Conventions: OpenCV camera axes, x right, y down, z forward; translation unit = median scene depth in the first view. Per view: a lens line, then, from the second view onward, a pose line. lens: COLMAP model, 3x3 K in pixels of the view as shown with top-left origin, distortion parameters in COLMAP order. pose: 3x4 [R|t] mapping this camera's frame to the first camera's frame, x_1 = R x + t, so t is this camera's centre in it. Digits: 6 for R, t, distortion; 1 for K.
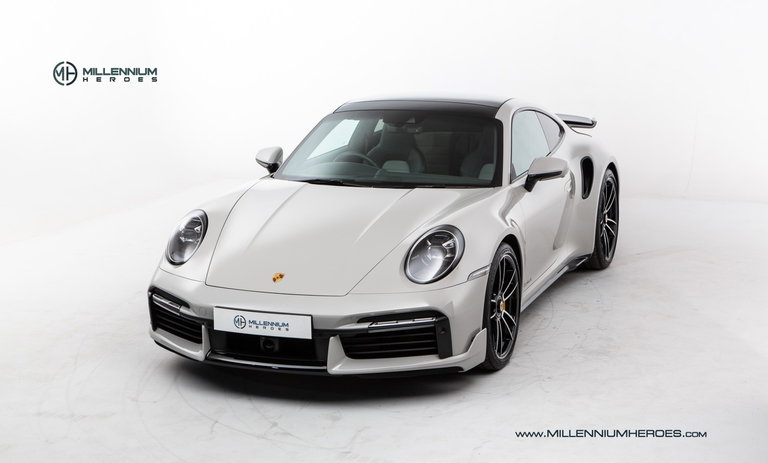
lens RADIAL K [[1435.2, 0, 384.0], [0, 1435.2, 231.5], [0, 0, 1]] dist [0.389009, -0.042655]
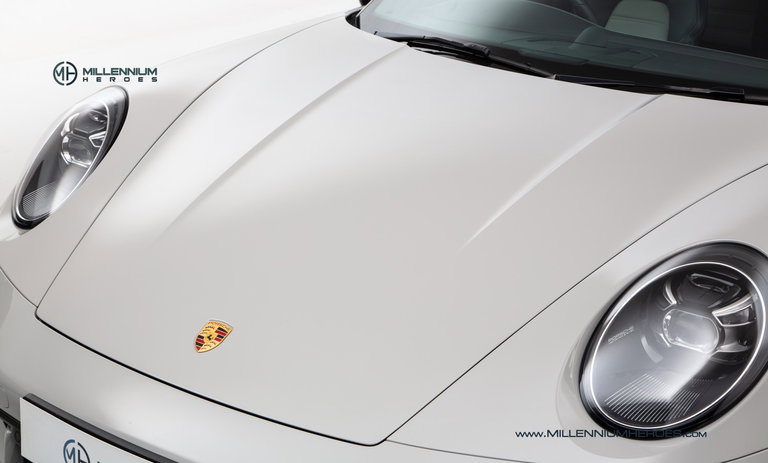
lens RADIAL K [[1435.2, 0, 384.0], [0, 1435.2, 231.5], [0, 0, 1]] dist [0.389009, -0.042655]
pose [[0.972836, 0.134074, -0.188719, 0.028539], [-0.103992, 0.981432, 0.161176, -0.052967], [0.206824, -0.137172, 0.968714, 0.667710]]
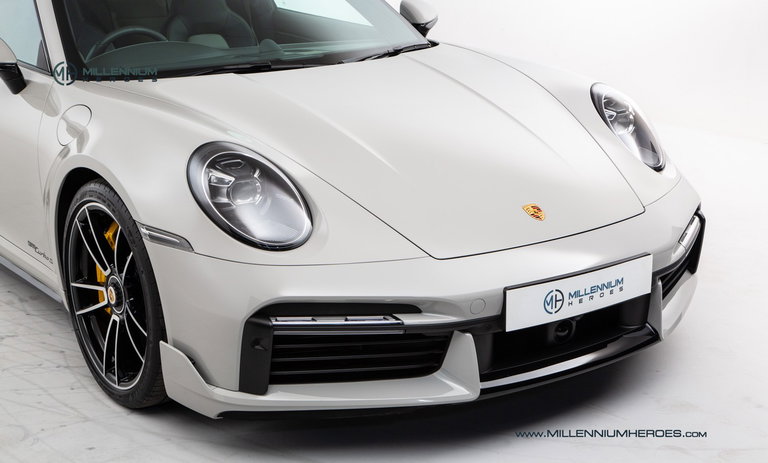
lens RADIAL K [[1435.2, 0, 384.0], [0, 1435.2, 231.5], [0, 0, 1]] dist [0.389009, -0.042655]
pose [[0.529314, -0.225329, 0.817957, -0.562531], [0.182181, 0.971785, 0.149813, -0.055639], [-0.828636, 0.069718, 0.555430, 0.729453]]
